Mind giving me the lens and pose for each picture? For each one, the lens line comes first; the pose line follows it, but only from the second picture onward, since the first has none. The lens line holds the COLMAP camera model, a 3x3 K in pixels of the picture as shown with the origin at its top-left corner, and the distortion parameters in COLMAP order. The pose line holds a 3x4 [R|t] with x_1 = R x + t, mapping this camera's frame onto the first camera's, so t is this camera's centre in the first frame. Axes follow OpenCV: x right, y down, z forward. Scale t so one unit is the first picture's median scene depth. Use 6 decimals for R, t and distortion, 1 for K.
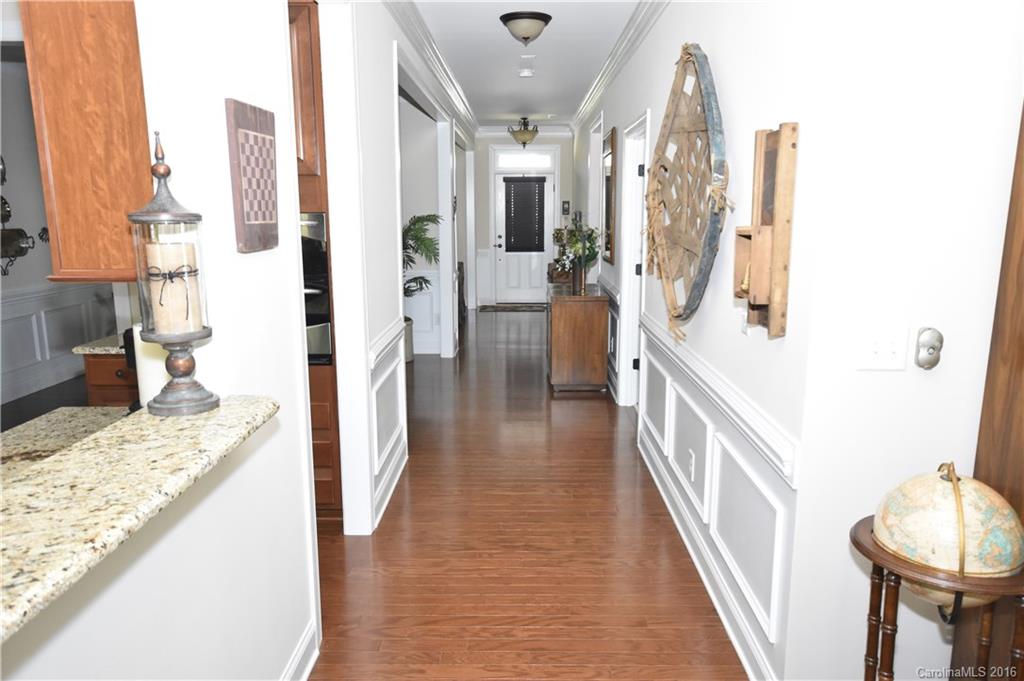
lens RADIAL K [[728.9, 0, 518.7], [0, 728.9, 346.0], [0, 0, 1]] dist [-0.001364, 0.001474]
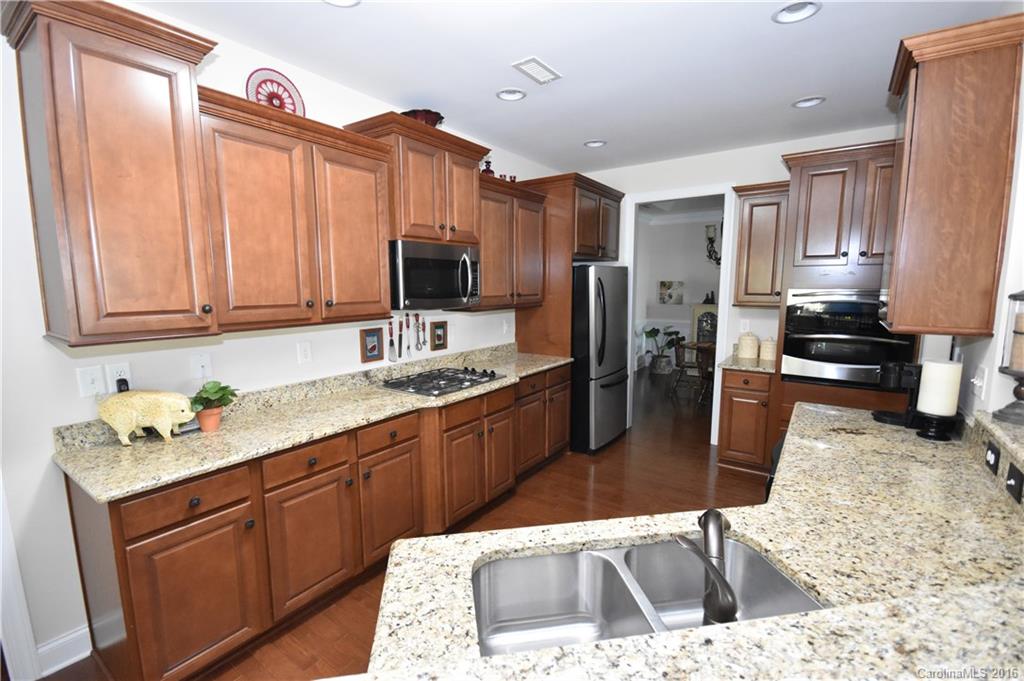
lens RADIAL K [[452.3, 0, 514.9], [0, 452.3, 342.0], [0, 0, 1]] dist [0.003479, -0.004084]
pose [[0.825287, 0.069797, -0.560384, -0.789042], [-0.101616, 0.994489, -0.025787, 0.051752], [0.555496, 0.078226, 0.827831, -0.368669]]
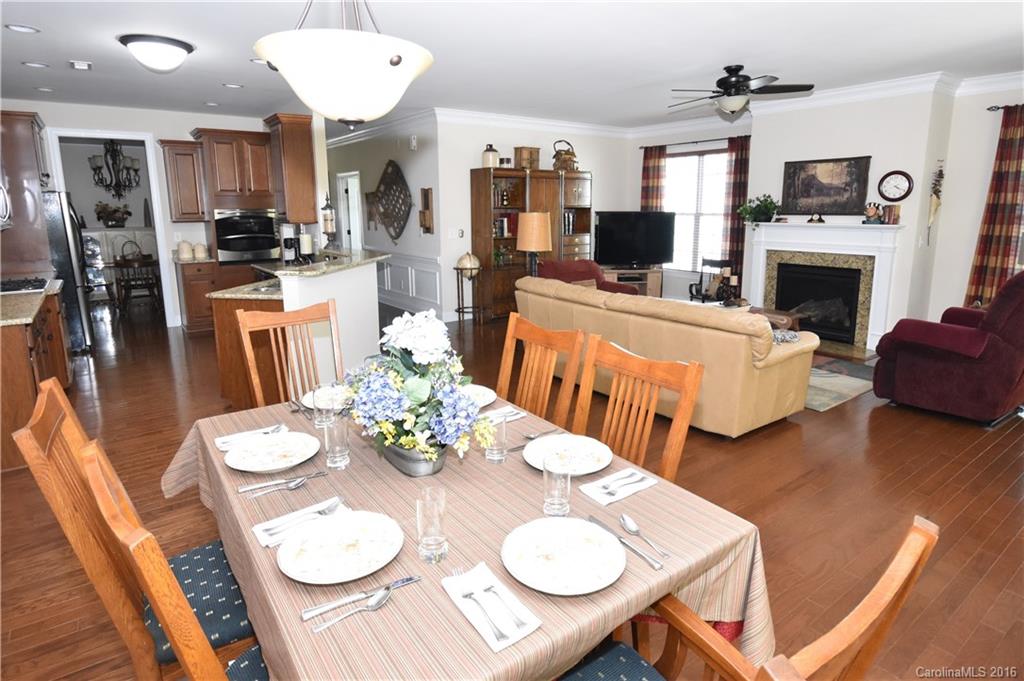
lens RADIAL K [[566.9, 0, 513.8], [0, 566.9, 306.8], [0, 0, 1]] dist [0.007481, -0.001975]
pose [[0.801279, -0.114978, 0.587139, -1.666935], [0.122163, 0.992127, 0.027568, 0.493117], [-0.585686, 0.049637, 0.809017, -2.612681]]
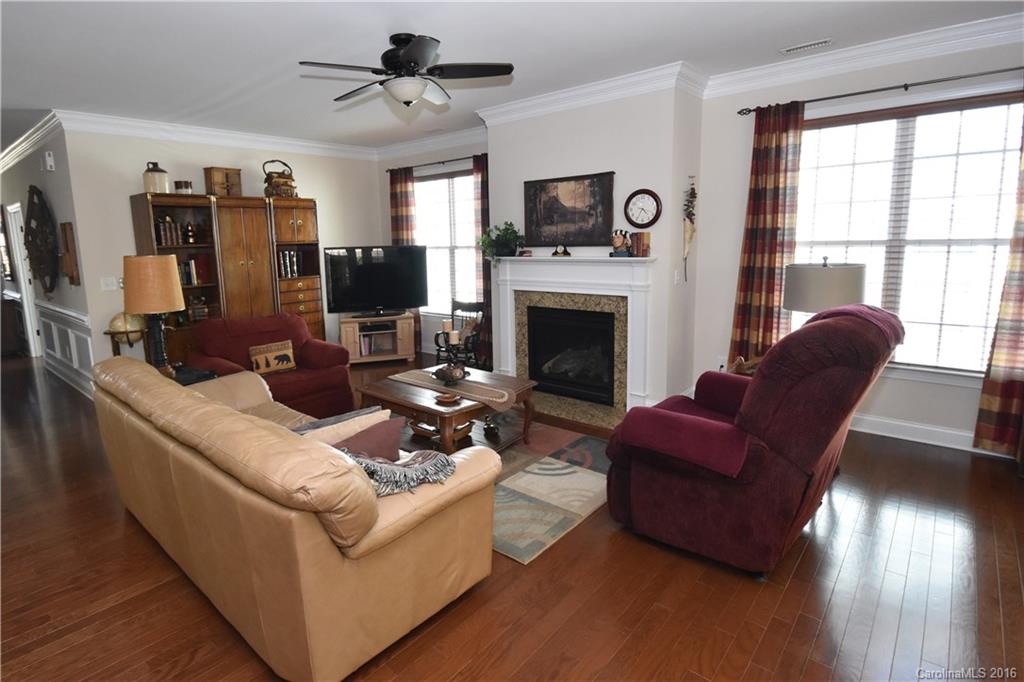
lens RADIAL K [[534.8, 0, 465.0], [0, 534.8, 321.1], [0, 0, 1]] dist [-0.004427, 0.001758]
pose [[0.675618, -0.139546, 0.723924, -0.281524], [0.170703, 0.984849, 0.030531, 0.454876], [-0.717217, 0.102948, 0.689203, -2.328374]]
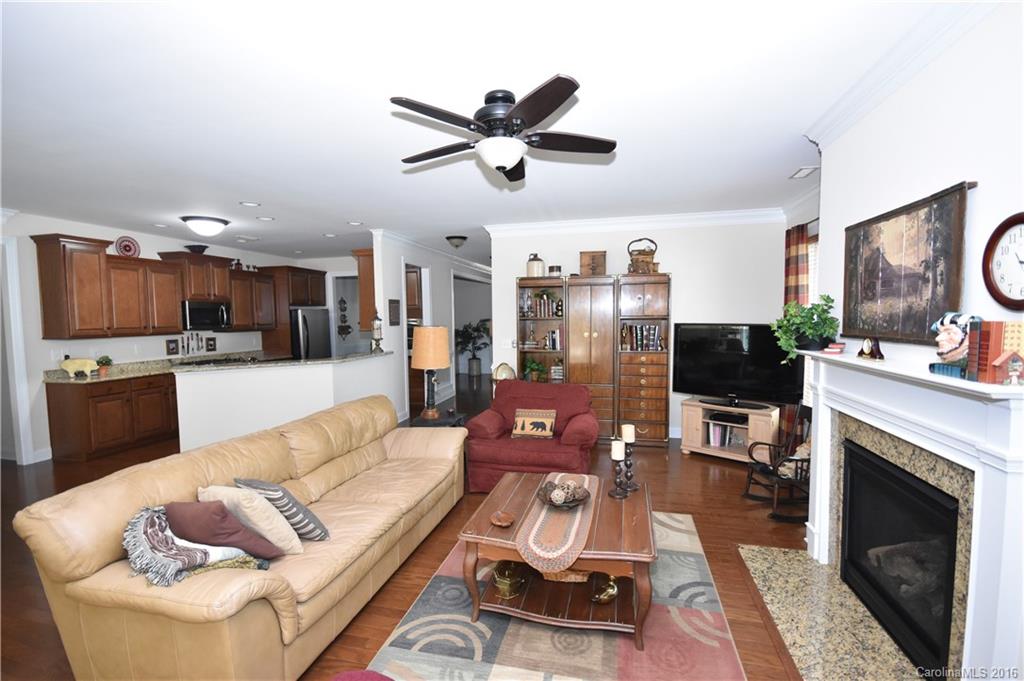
lens RADIAL K [[452.3, 0, 514.5], [0, 452.3, 344.7], [0, 0, 1]] dist [0.003479, -0.004084]
pose [[0.974177, -0.001895, -0.225779, 1.410615], [-0.025894, 0.992430, -0.120055, 0.430225], [0.224297, 0.122801, 0.966753, -2.242022]]
